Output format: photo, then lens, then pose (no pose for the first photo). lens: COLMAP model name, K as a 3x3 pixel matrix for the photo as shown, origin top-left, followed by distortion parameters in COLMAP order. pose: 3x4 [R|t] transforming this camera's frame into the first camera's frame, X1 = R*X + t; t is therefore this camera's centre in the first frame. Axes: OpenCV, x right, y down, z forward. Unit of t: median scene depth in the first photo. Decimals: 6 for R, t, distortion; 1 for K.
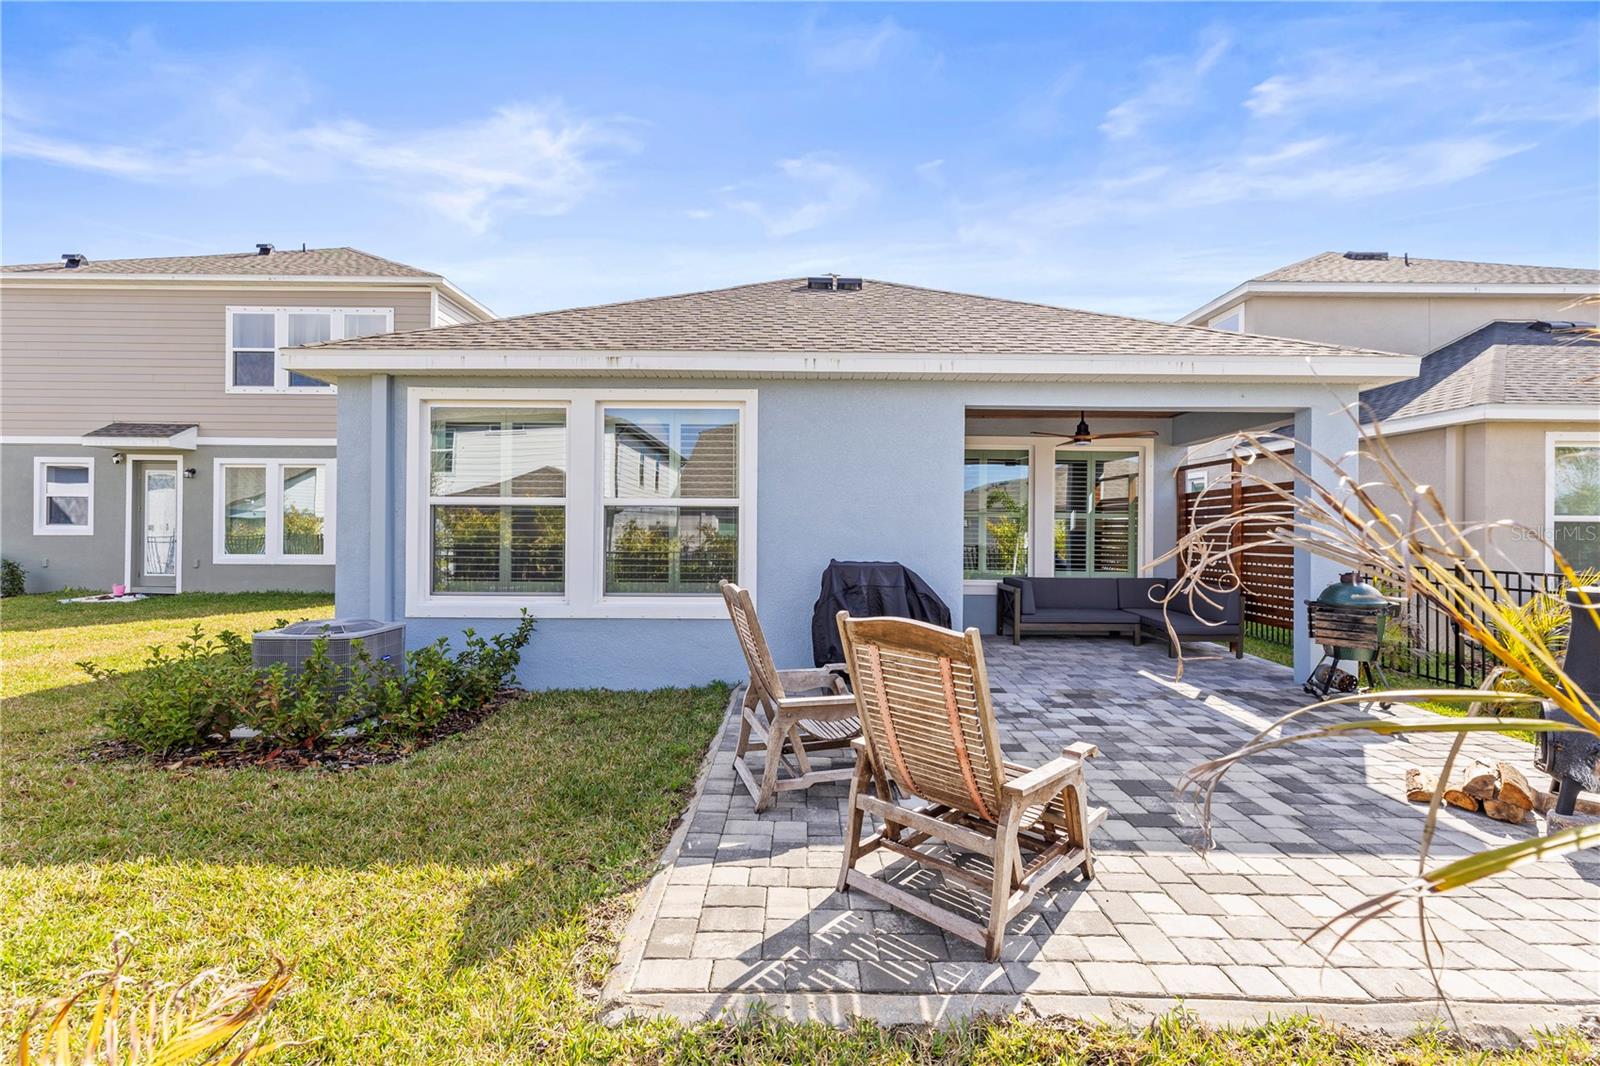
lens RADIAL K [[723.0, 0, 797.0], [0, 723.0, 529.4], [0, 0, 1]] dist [0.002297, -0.000436]
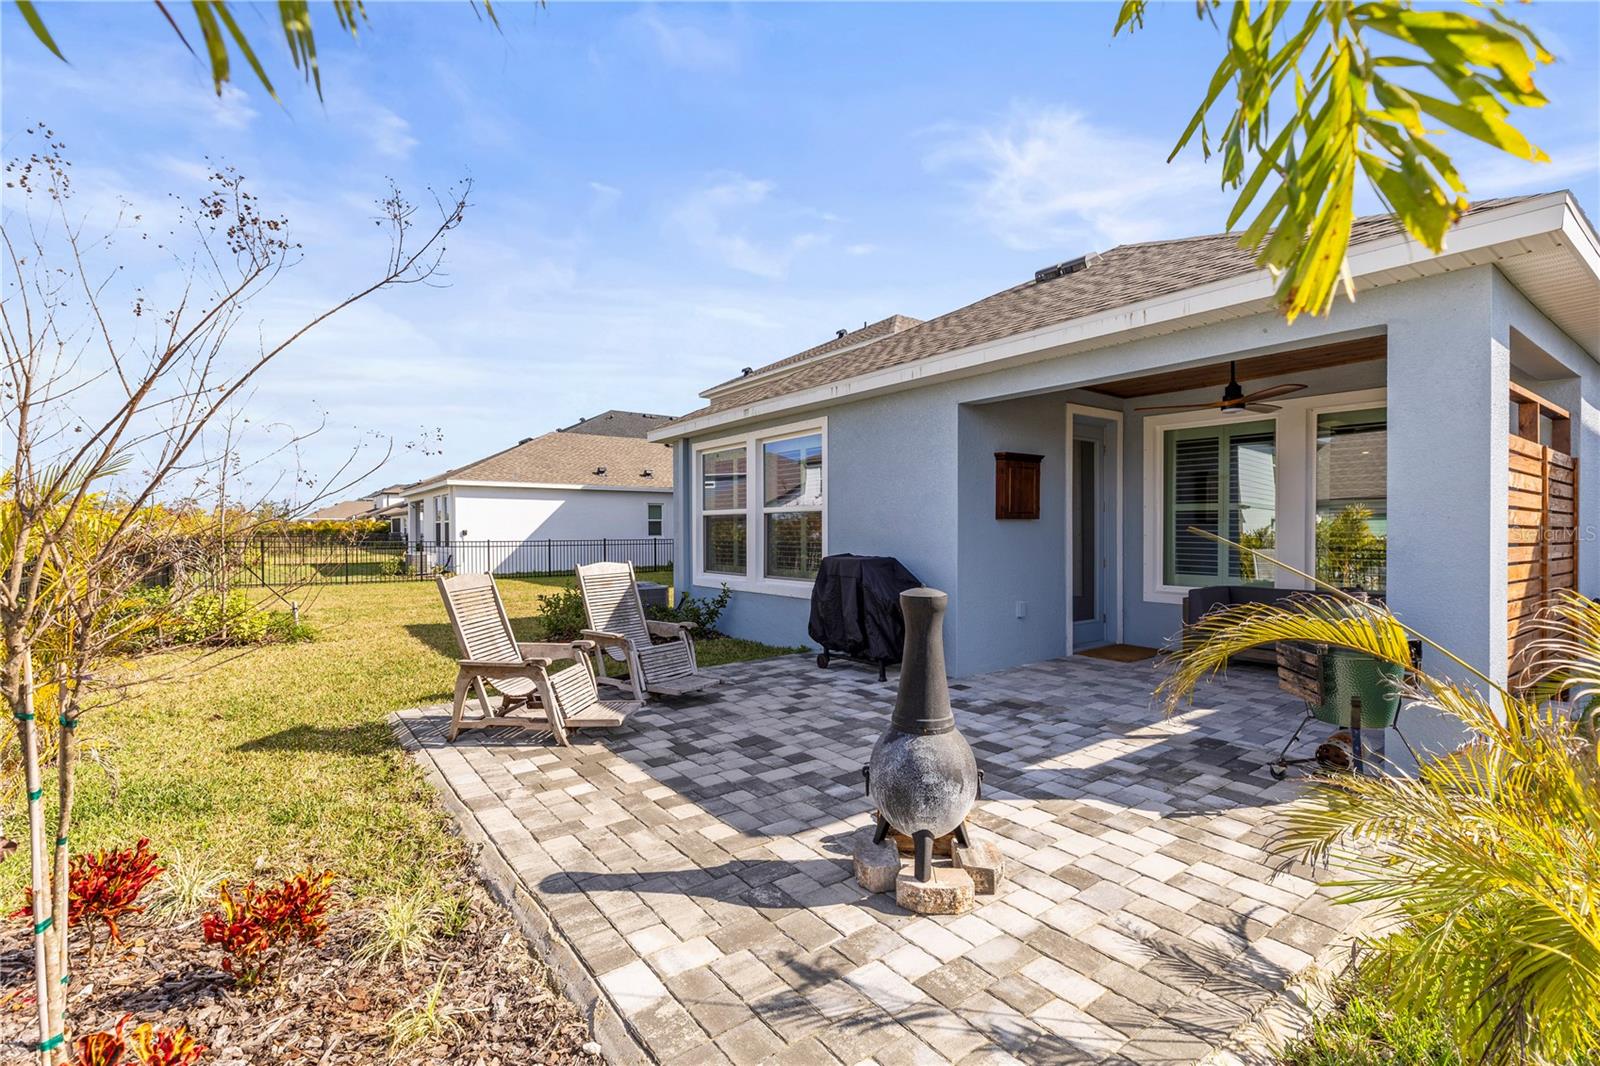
lens RADIAL K [[723.0, 0, 797.6], [0, 723.0, 539.2], [0, 0, 1]] dist [0.002297, -0.000436]
pose [[0.596012, -0.001497, -0.802974, 0.917112], [0.012300, 0.999898, 0.007265, 0.008125], [0.802882, -0.014206, 0.595969, 0.215913]]
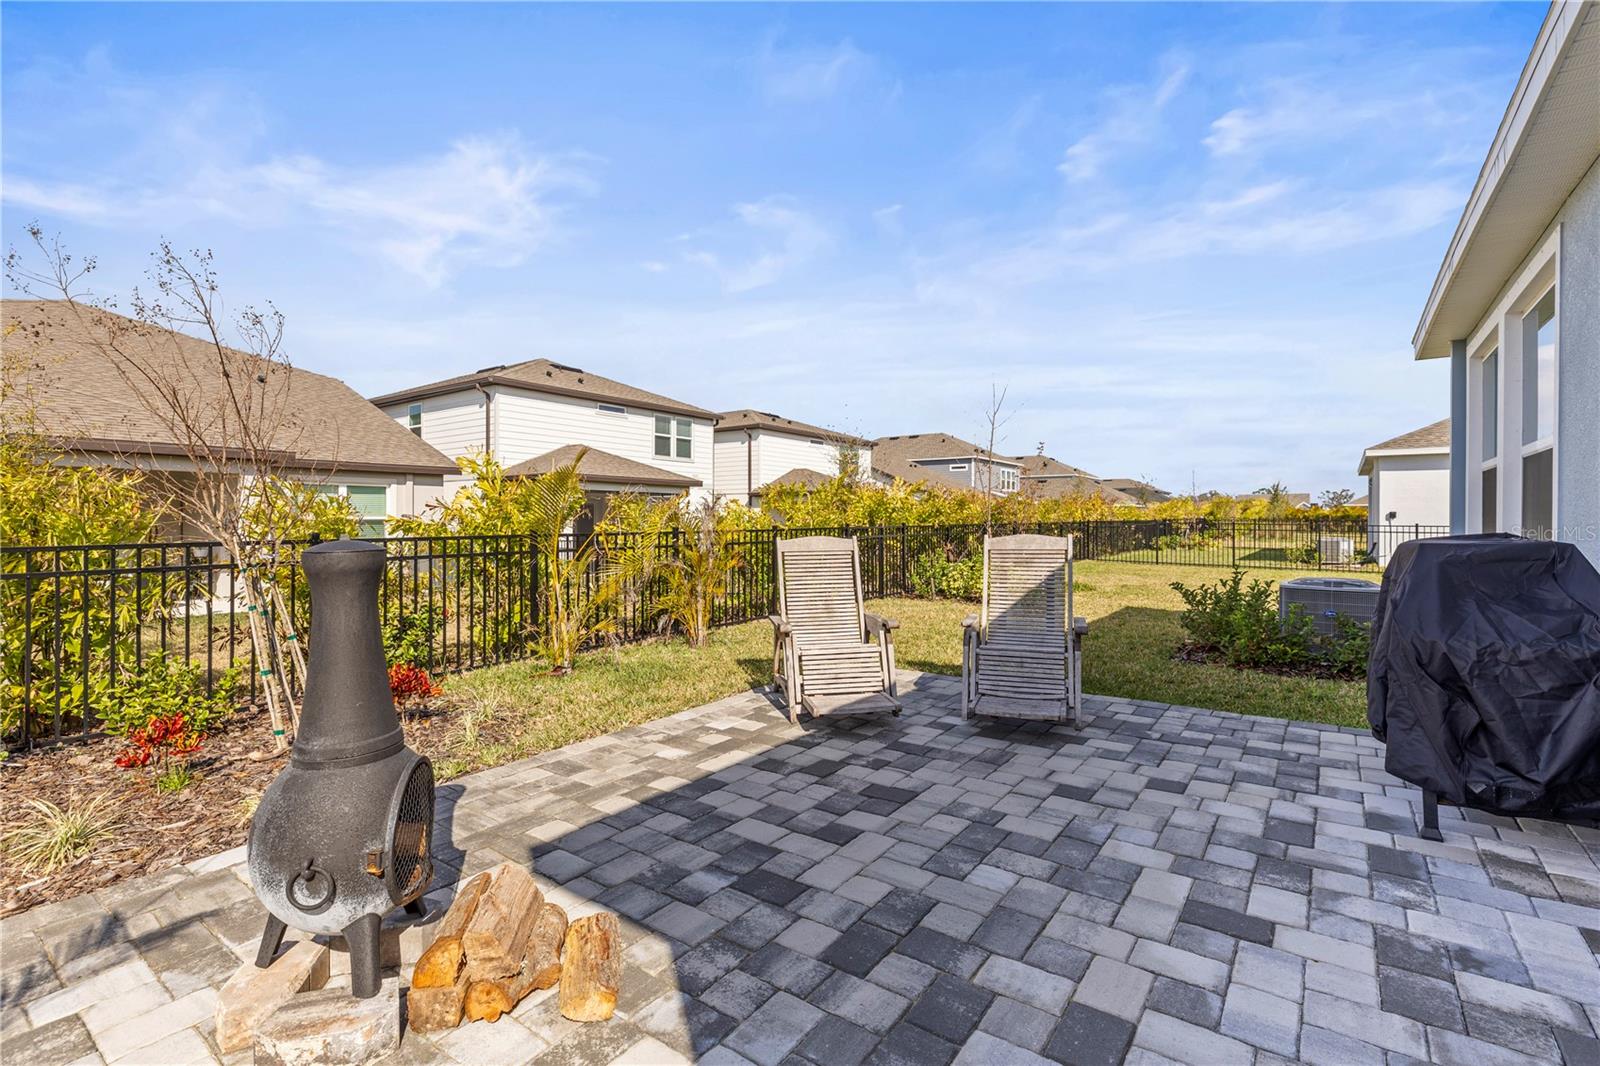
lens RADIAL K [[723.0, 0, 800.0], [0, 723.0, 525.2], [0, 0, 1]] dist [0.002297, -0.000436]
pose [[-0.587277, -0.003359, -0.809379, 0.729489], [-0.004618, 0.999989, -0.000799, 0.036607], [0.809373, 0.003268, -0.587286, 0.864559]]
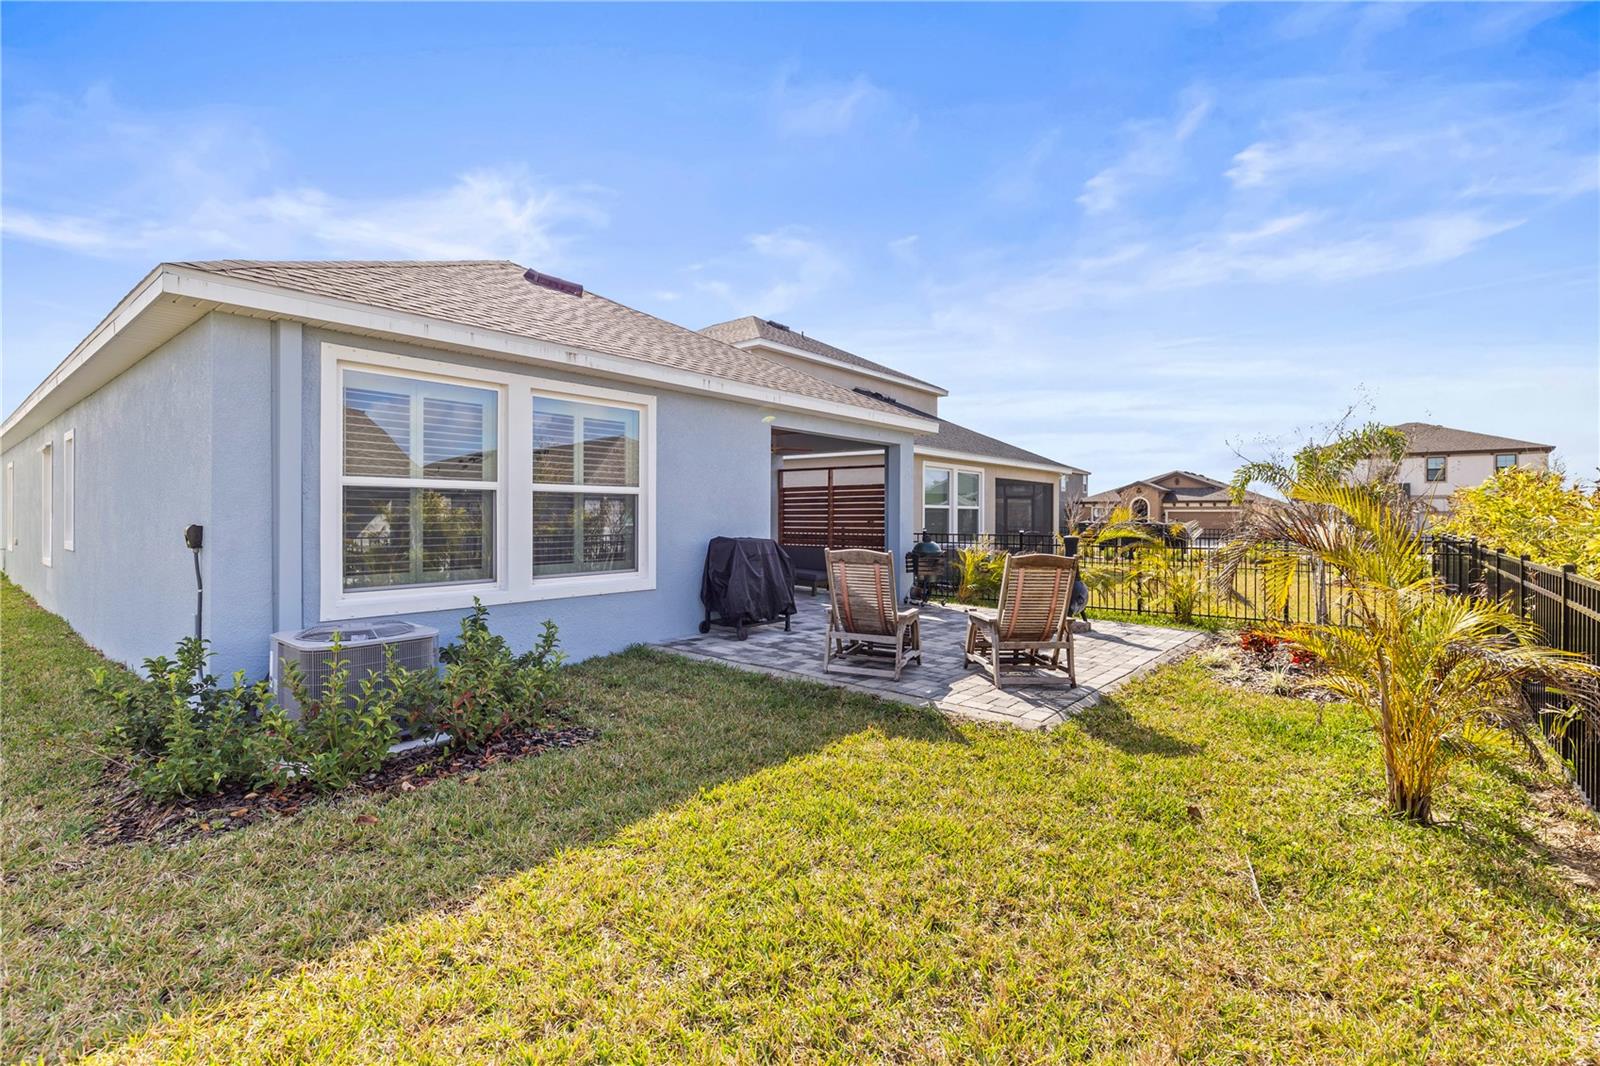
lens RADIAL K [[723.0, 0, 808.3], [0, 723.0, 528.6], [0, 0, 1]] dist [0.002297, -0.000436]
pose [[0.627968, -0.018713, 0.778014, -0.832652], [-0.001804, 0.999673, 0.025501, -0.006965], [-0.778237, -0.017417, 0.627729, 0.050465]]
